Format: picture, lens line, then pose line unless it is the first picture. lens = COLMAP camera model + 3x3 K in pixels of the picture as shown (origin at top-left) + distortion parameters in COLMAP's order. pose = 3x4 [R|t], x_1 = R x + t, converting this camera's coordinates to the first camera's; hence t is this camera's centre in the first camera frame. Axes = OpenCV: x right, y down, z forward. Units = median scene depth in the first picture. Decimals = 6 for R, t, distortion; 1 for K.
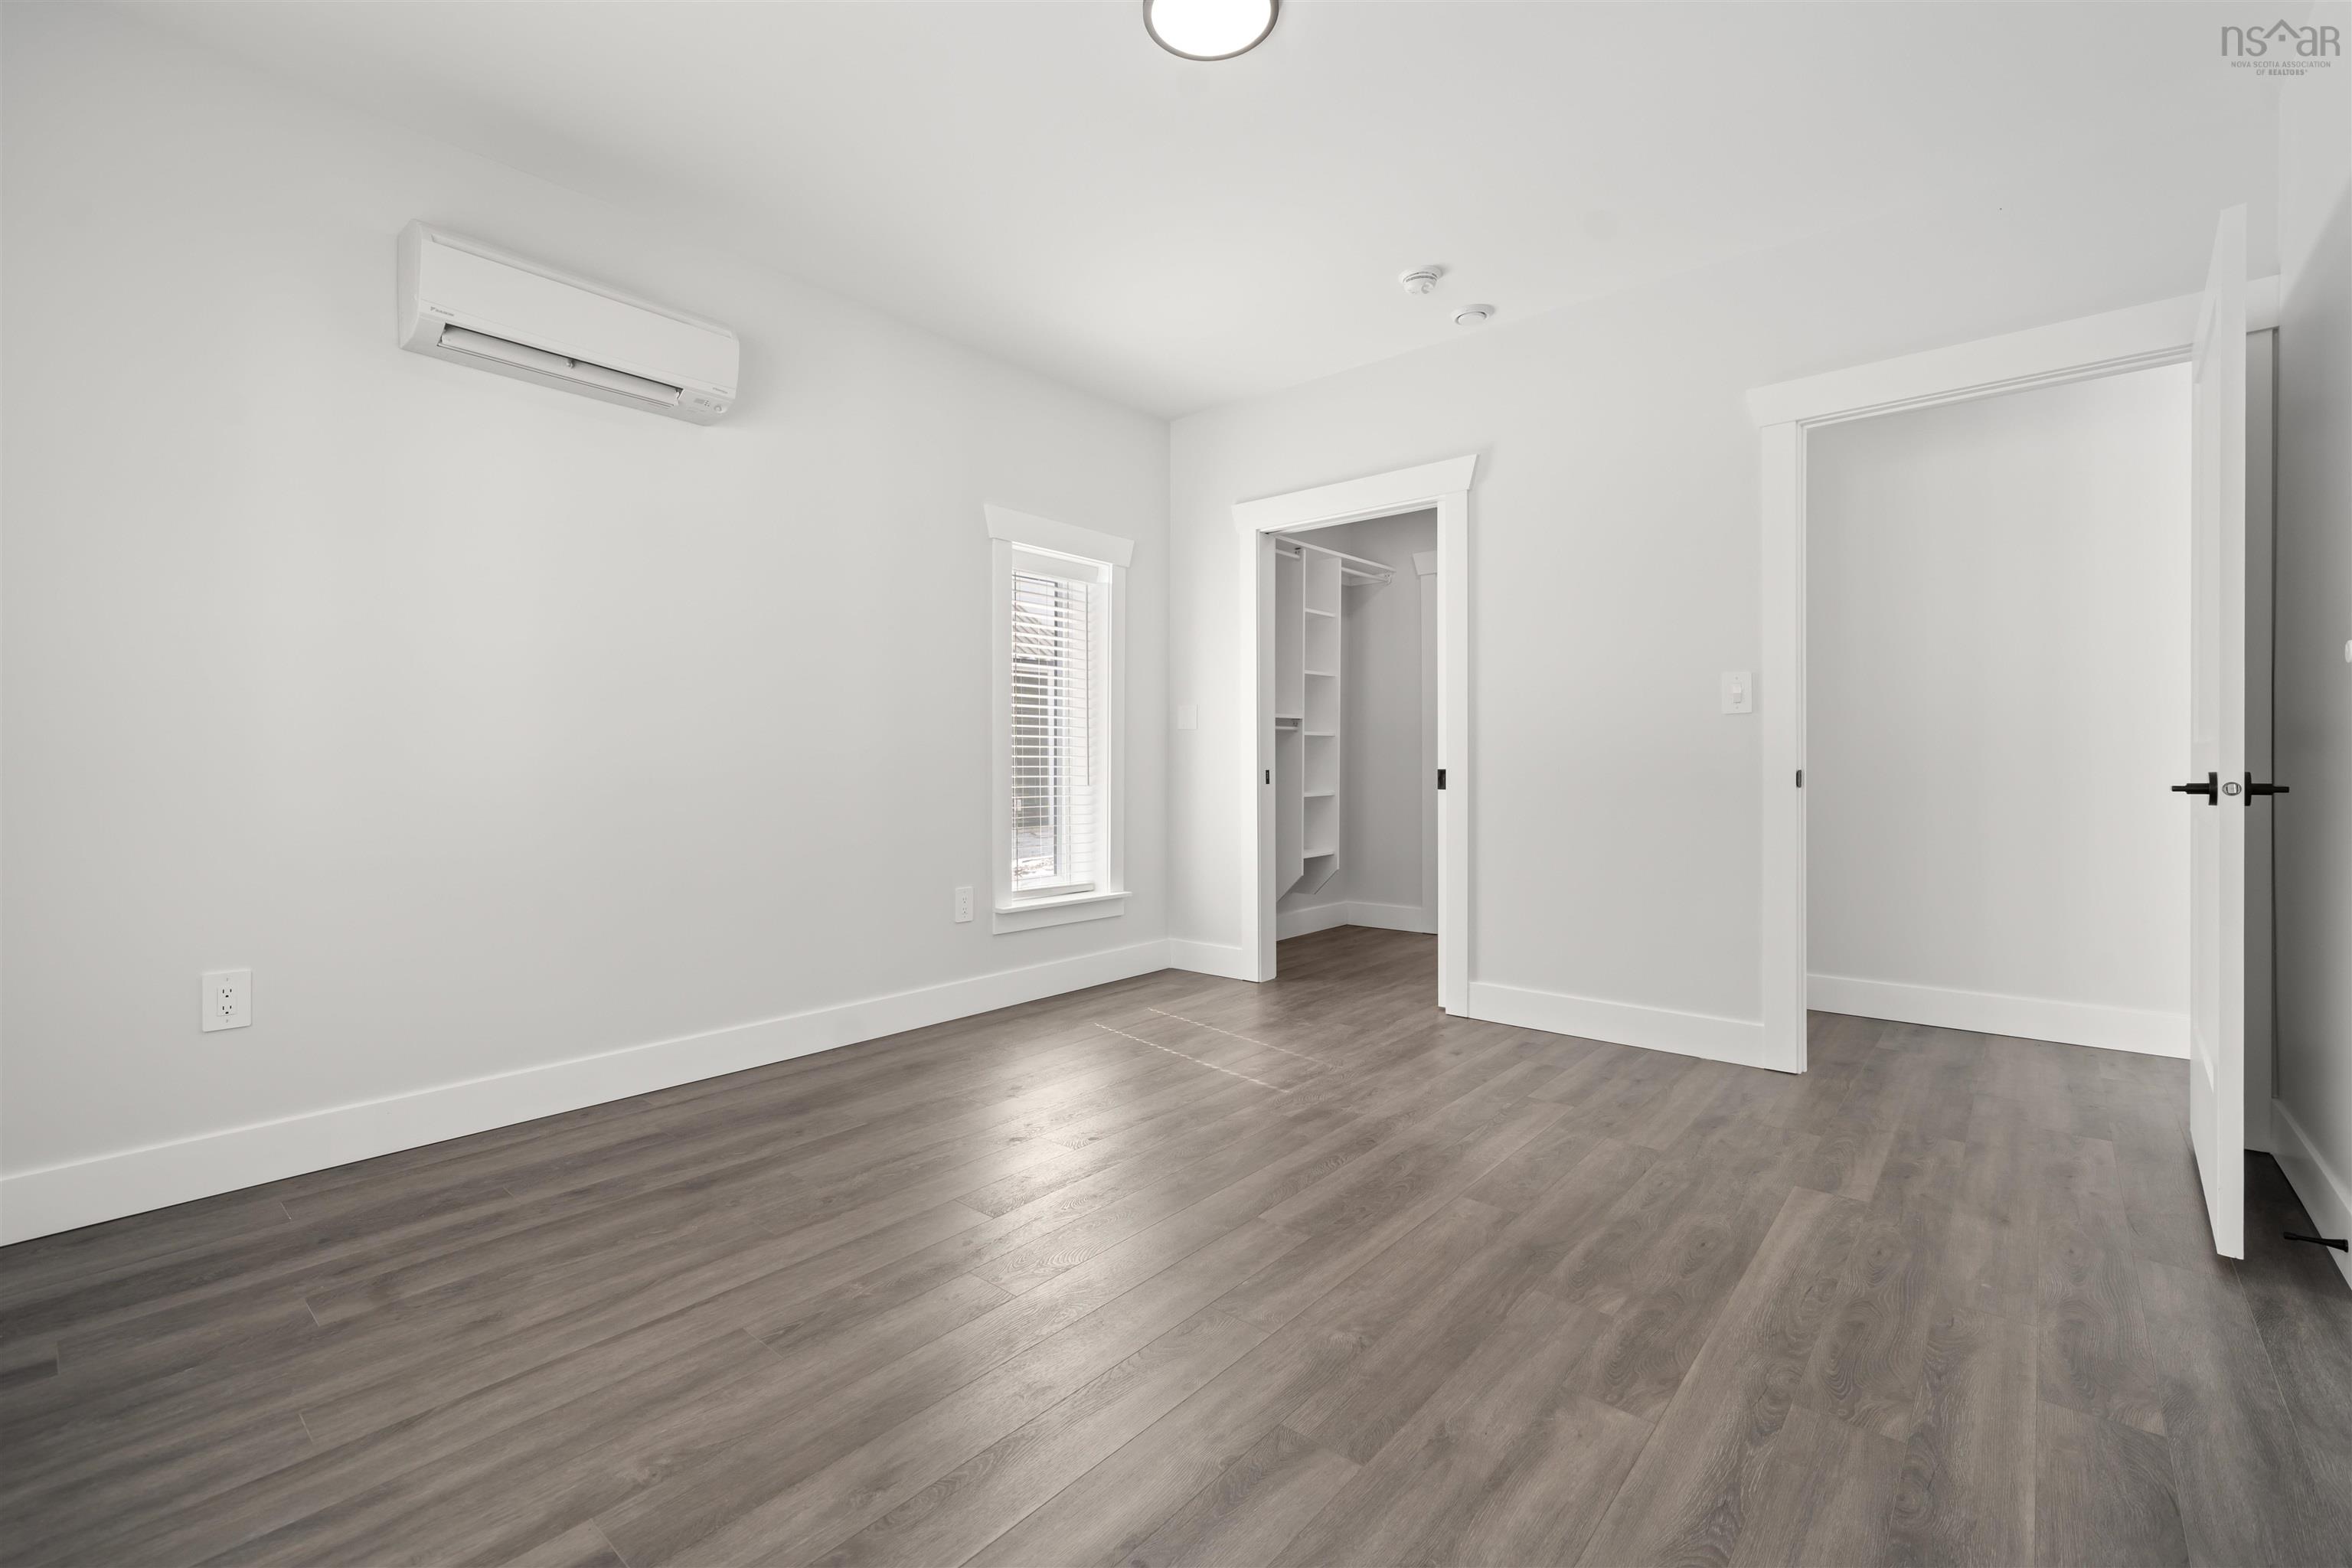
lens RADIAL K [[1003.9, 0, 1175.3], [0, 1003.9, 772.1], [0, 0, 1]] dist [-0.002483, -0.000232]
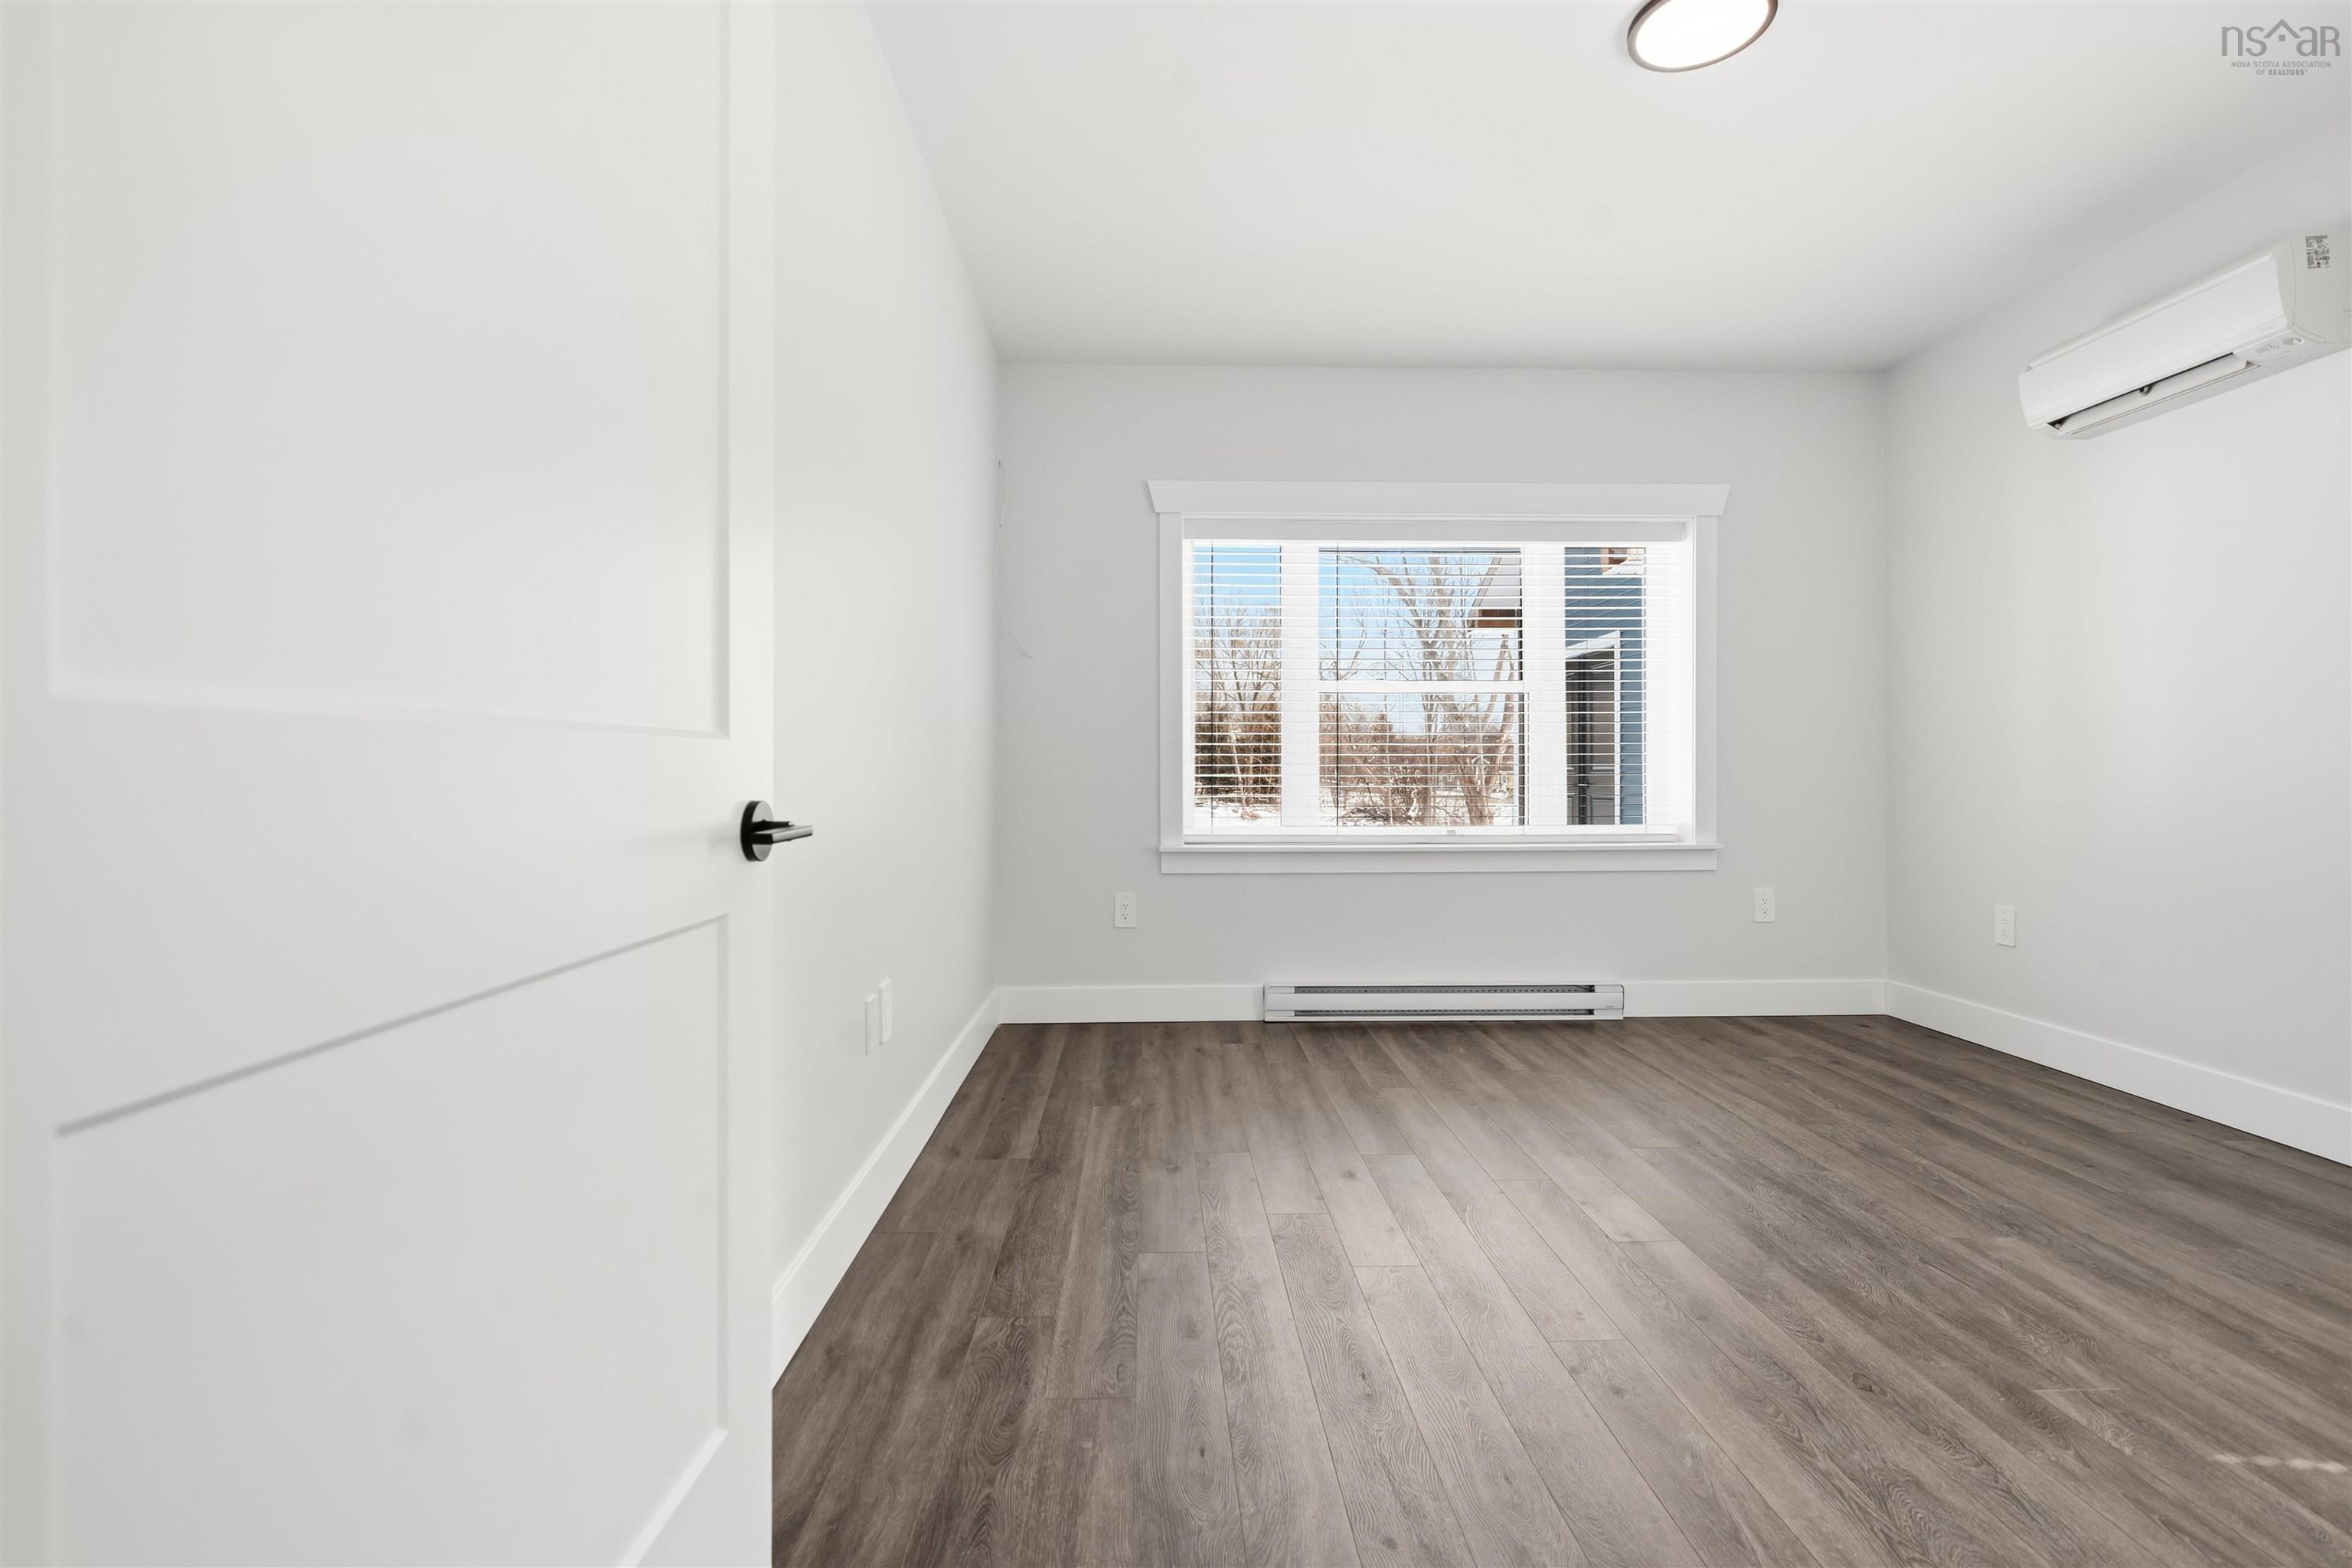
lens RADIAL K [[1089.3, 0, 1176.0], [0, 1089.3, 784.0], [0, 0, 1]] dist [0.000743, 0.000429]
pose [[-0.747872, 0.005682, -0.663818, 0.960932], [-0.003379, 0.999918, 0.012366, -0.005488], [0.663834, 0.011492, -0.747792, 1.232460]]
